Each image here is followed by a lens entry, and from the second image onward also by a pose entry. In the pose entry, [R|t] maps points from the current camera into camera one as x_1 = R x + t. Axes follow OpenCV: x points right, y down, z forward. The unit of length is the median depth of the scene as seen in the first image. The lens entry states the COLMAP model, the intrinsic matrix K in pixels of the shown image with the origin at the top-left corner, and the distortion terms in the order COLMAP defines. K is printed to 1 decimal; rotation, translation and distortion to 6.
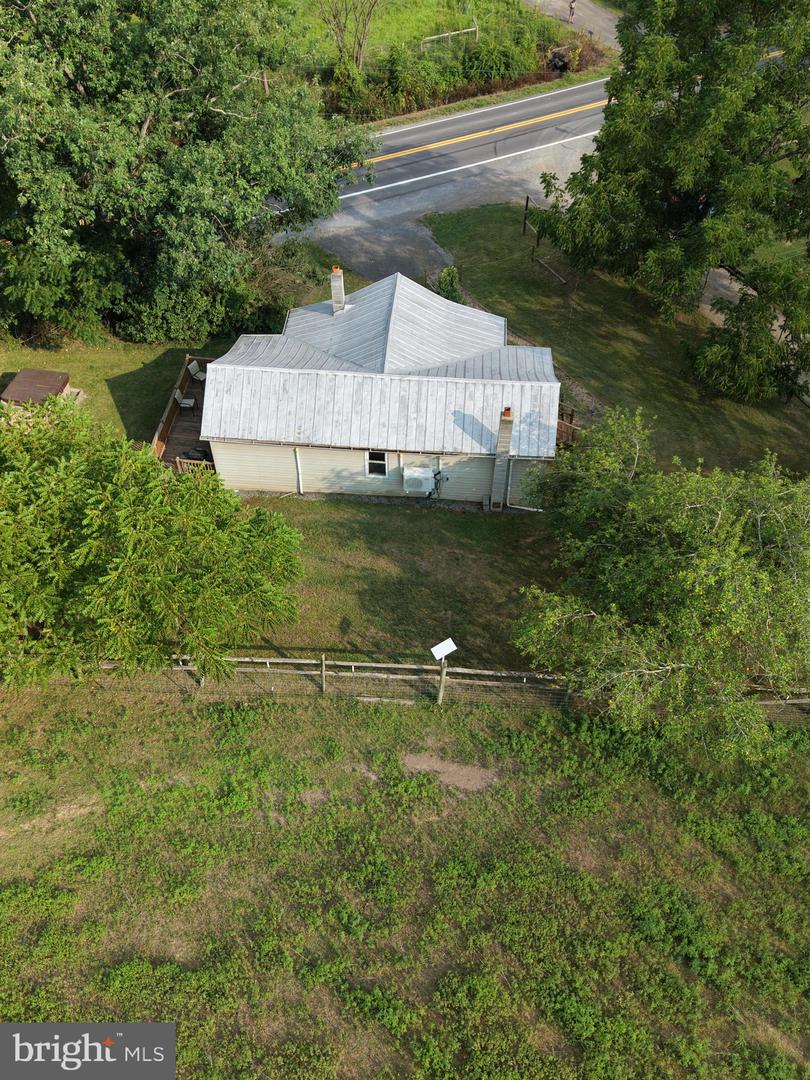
lens RADIAL K [[948.8, 0, 405.0], [0, 948.8, 540.0], [0, 0, 1]] dist [0.104520, -0.001504]
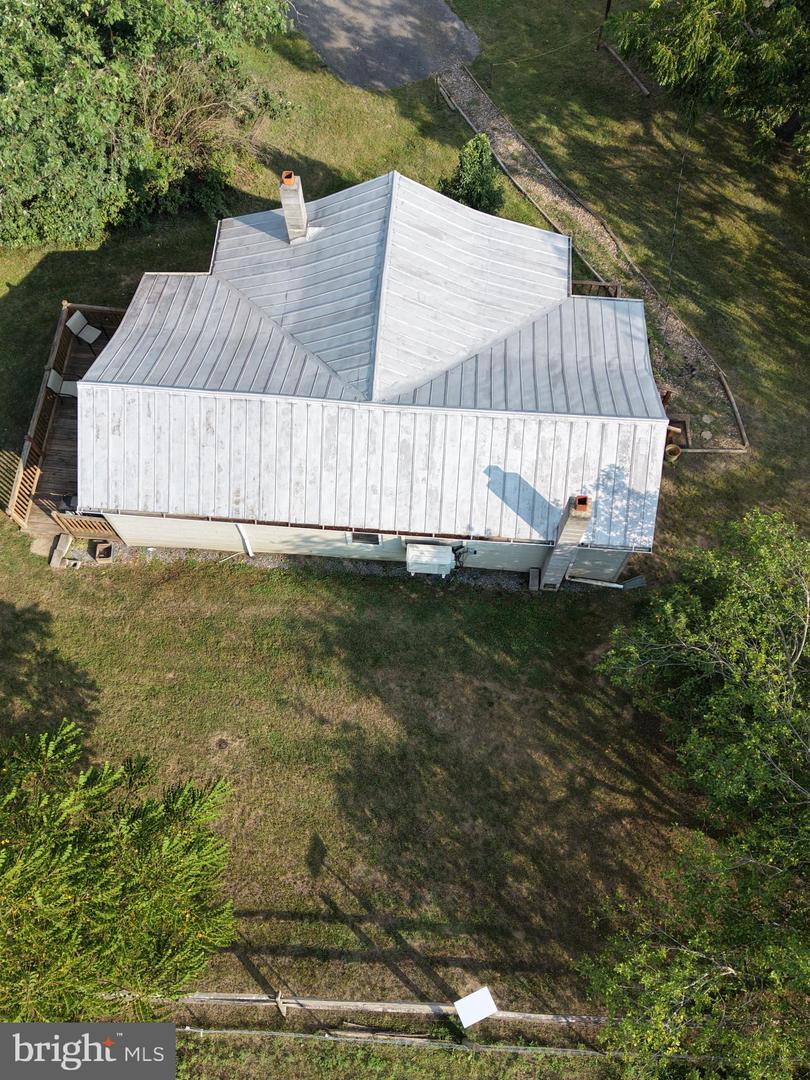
lens RADIAL K [[925.7, 0, 405.0], [0, 925.7, 540.0], [0, 0, 1]] dist [0.041244, -0.009053]
pose [[0.999947, -0.007500, -0.007034, 0.001965], [0.009397, 0.944272, 0.329031, -0.284811], [0.004174, -0.329079, 0.944293, 0.423539]]
